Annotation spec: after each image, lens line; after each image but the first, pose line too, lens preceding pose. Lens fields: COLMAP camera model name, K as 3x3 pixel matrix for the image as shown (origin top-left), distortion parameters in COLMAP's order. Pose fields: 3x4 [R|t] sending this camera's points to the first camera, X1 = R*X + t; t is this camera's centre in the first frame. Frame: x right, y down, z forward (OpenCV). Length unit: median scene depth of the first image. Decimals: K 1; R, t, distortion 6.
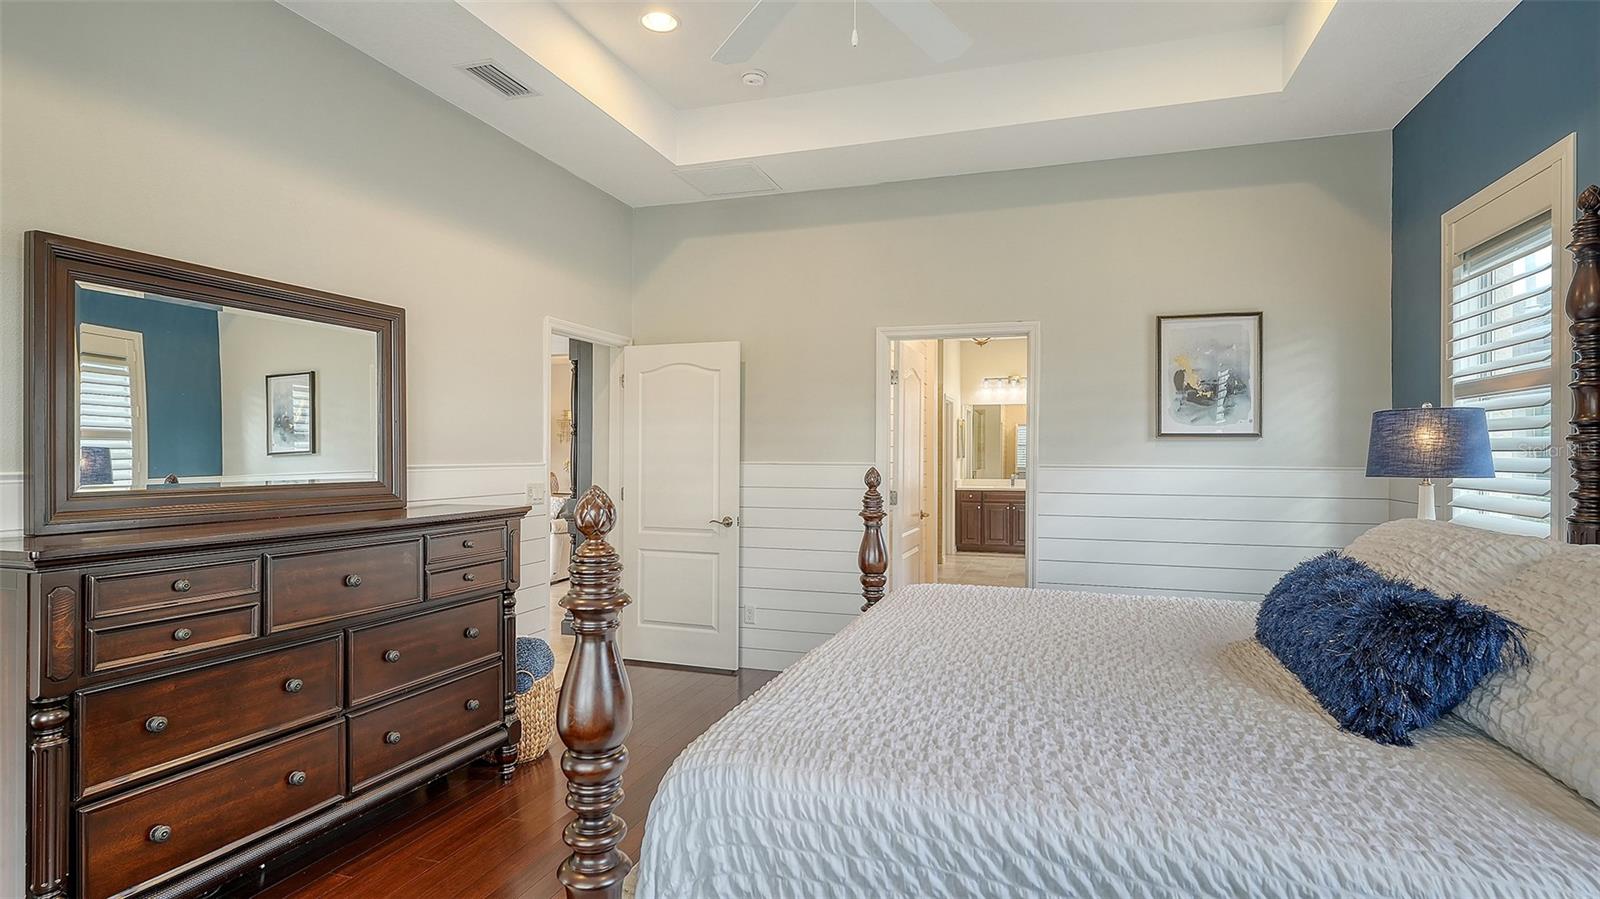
lens RADIAL K [[833.3, 0, 793.7], [0, 833.3, 450.6], [0, 0, 1]] dist [-0.000632, -0.000355]
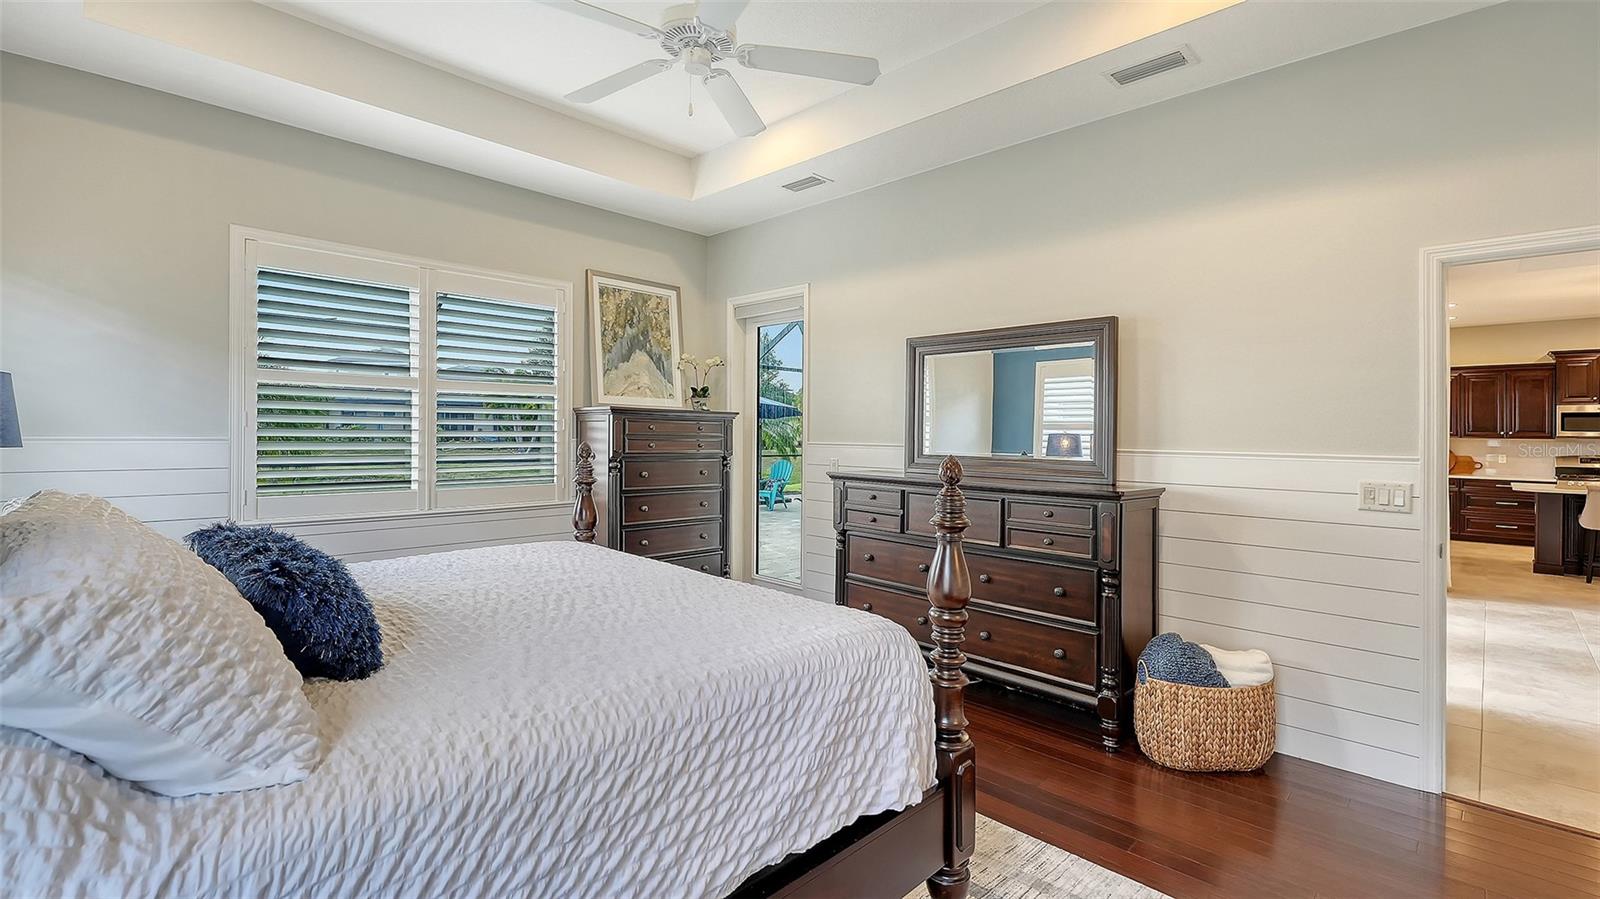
lens RADIAL K [[709.2, 0, 802.8], [0, 709.2, 434.7], [0, 0, 1]] dist [-0.000998, 0.000010]
pose [[-0.424275, -0.006464, -0.905510, 0.659761], [-0.016190, 0.999869, 0.000448, 0.004637], [0.905389, 0.014850, -0.424324, 1.077642]]
